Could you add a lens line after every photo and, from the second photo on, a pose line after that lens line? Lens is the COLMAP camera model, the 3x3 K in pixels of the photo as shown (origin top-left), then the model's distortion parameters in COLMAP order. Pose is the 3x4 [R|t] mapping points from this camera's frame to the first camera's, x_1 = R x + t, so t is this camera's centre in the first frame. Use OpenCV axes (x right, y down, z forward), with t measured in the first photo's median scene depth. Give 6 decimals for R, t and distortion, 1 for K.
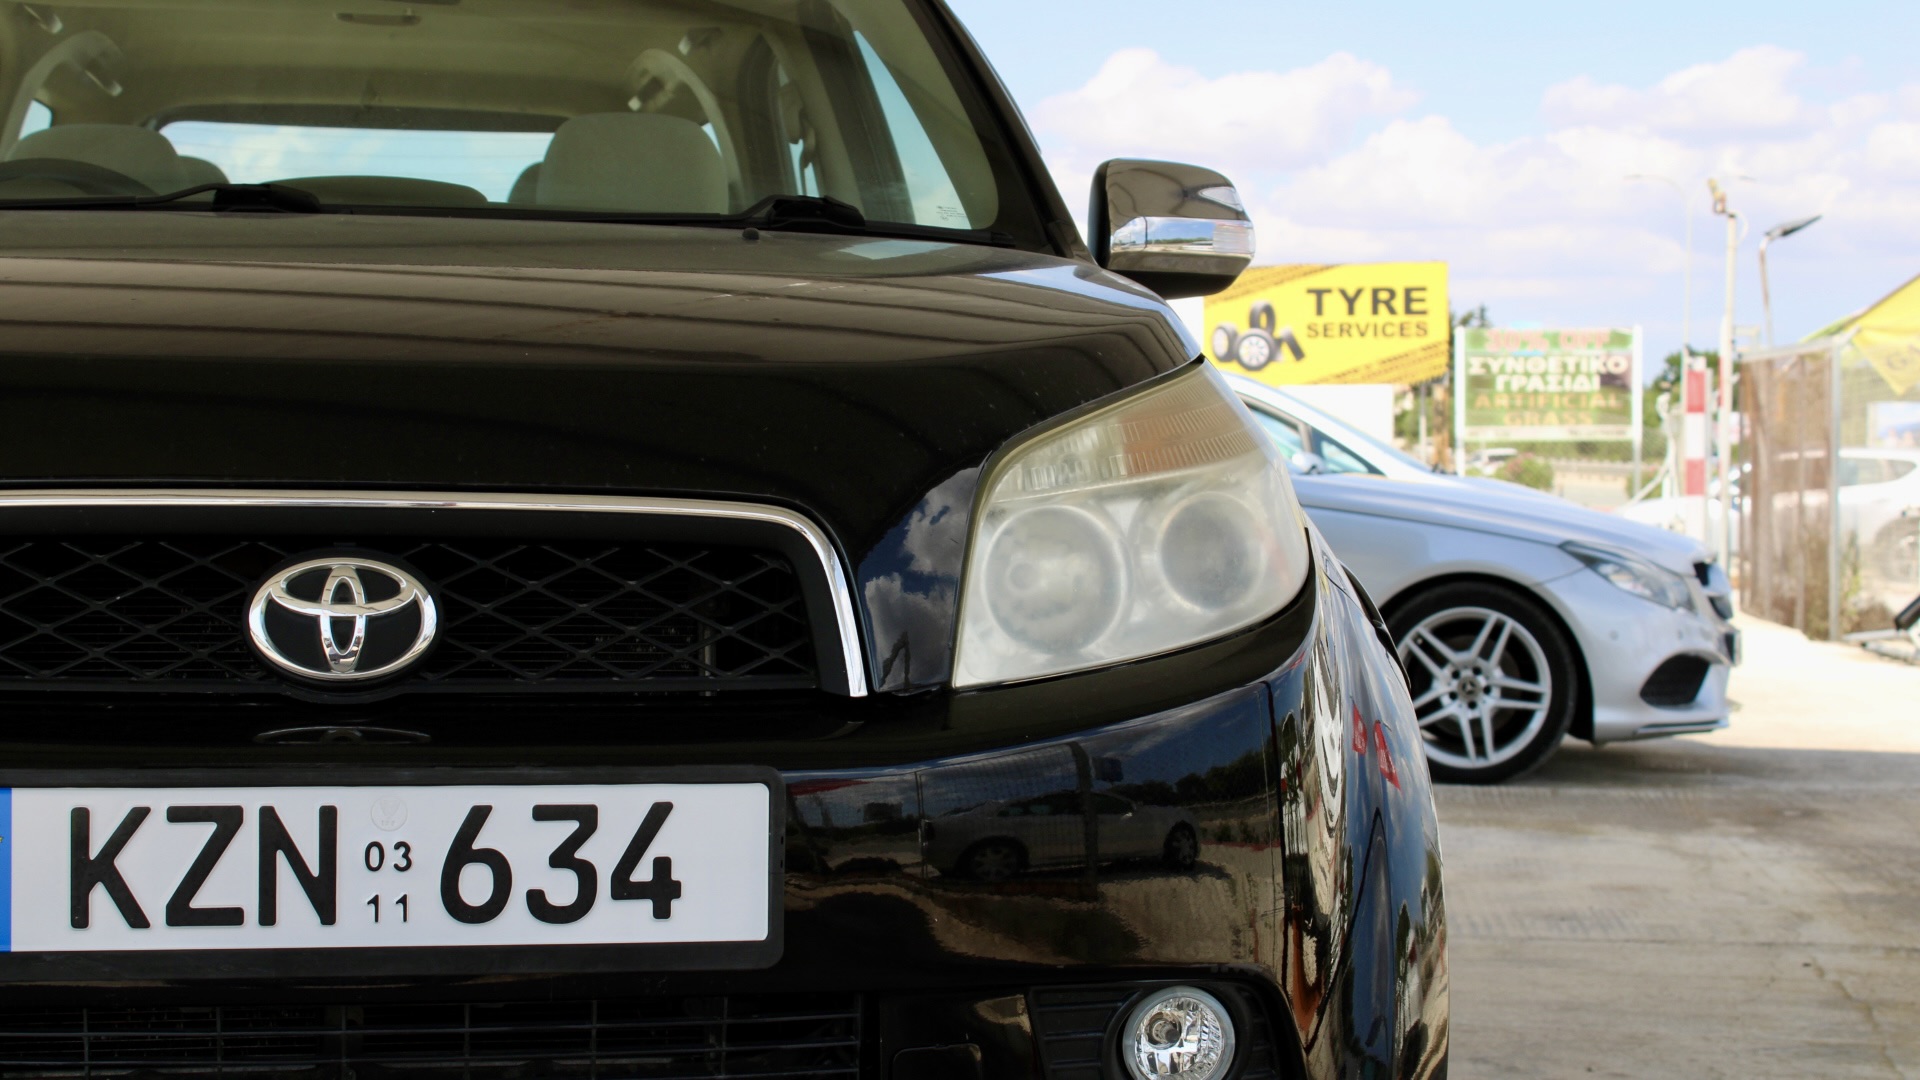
lens RADIAL K [[2966.7, 0, 930.6], [0, 2966.7, 539.2], [0, 0, 1]] dist [-0.016064, 0.000000]
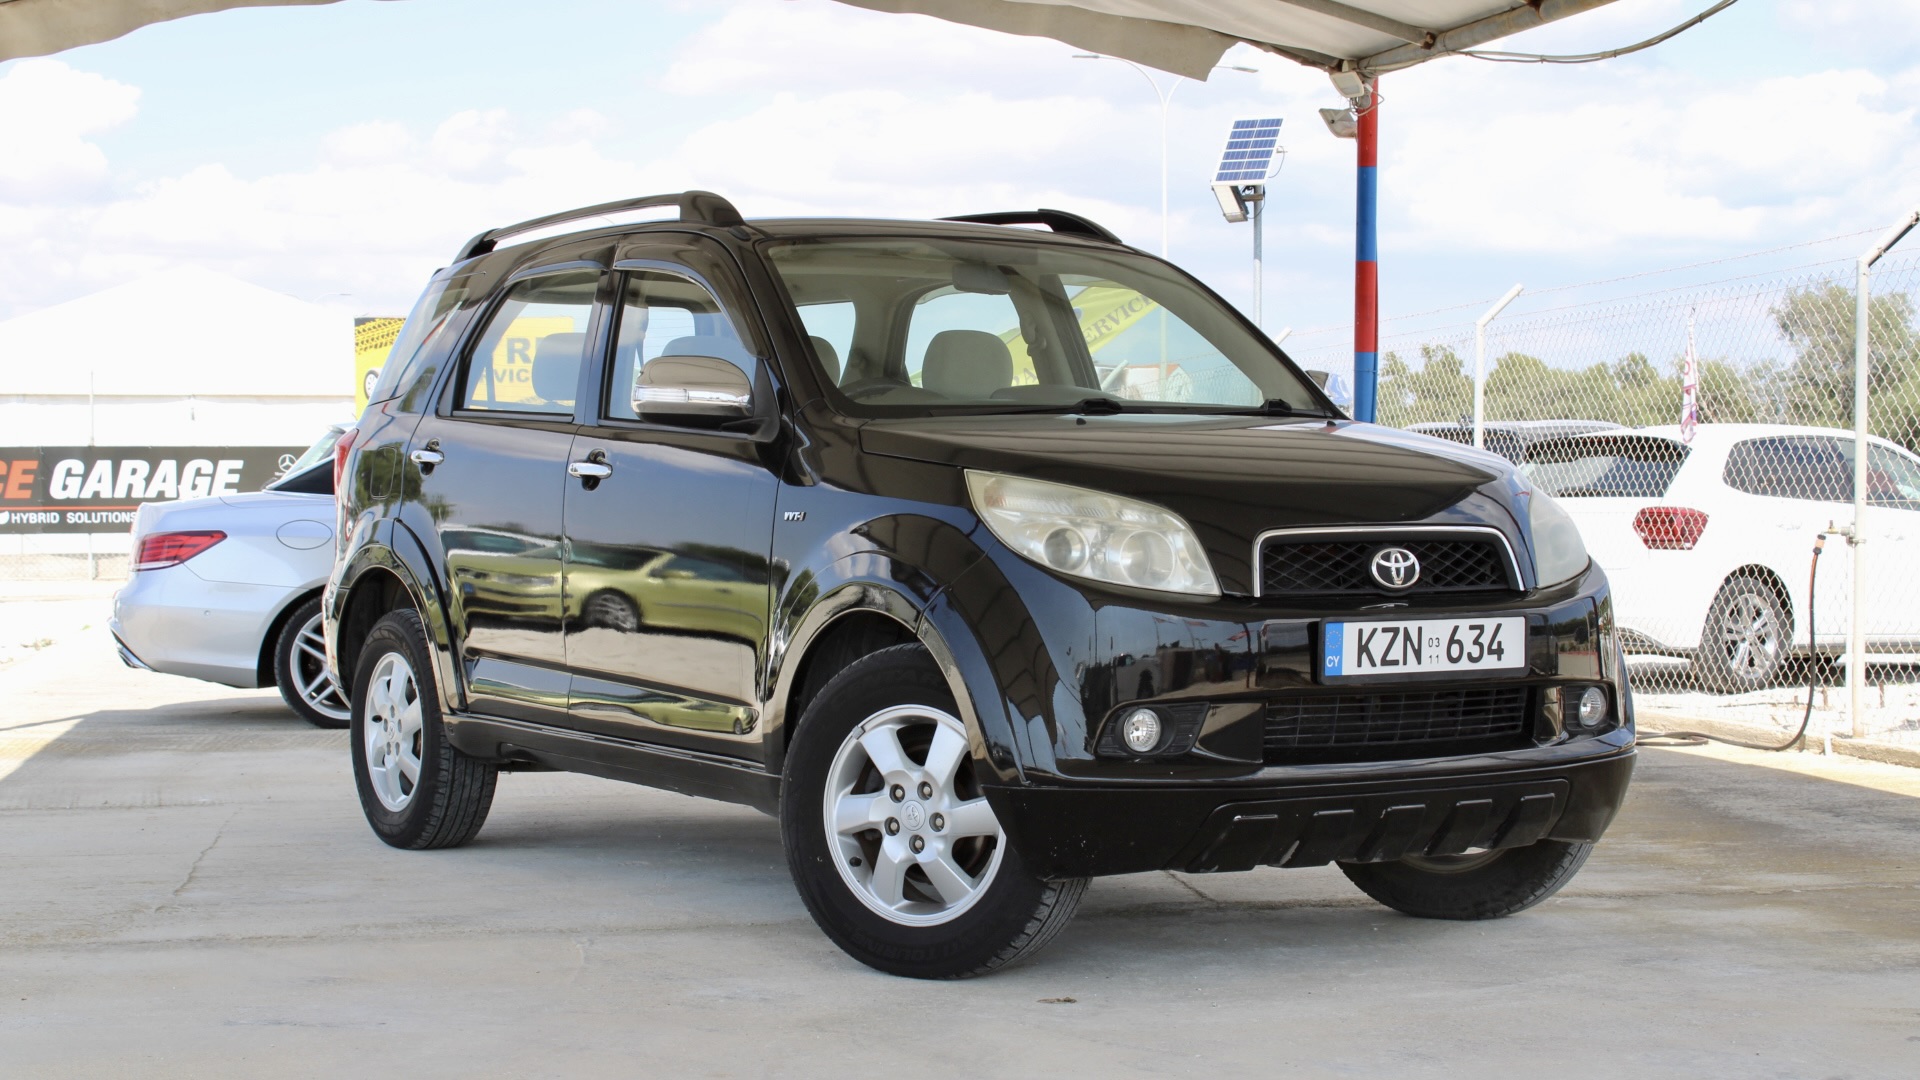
lens RADIAL K [[2943.0, 0, 959.9], [0, 2943.0, 552.3], [0, 0, 1]] dist [-0.012597, 0.000000]
pose [[0.928754, -0.021861, 0.370052, -1.698622], [0.023193, 0.999731, 0.000849, -0.002272], [-0.369971, 0.007794, 0.929011, -1.611640]]
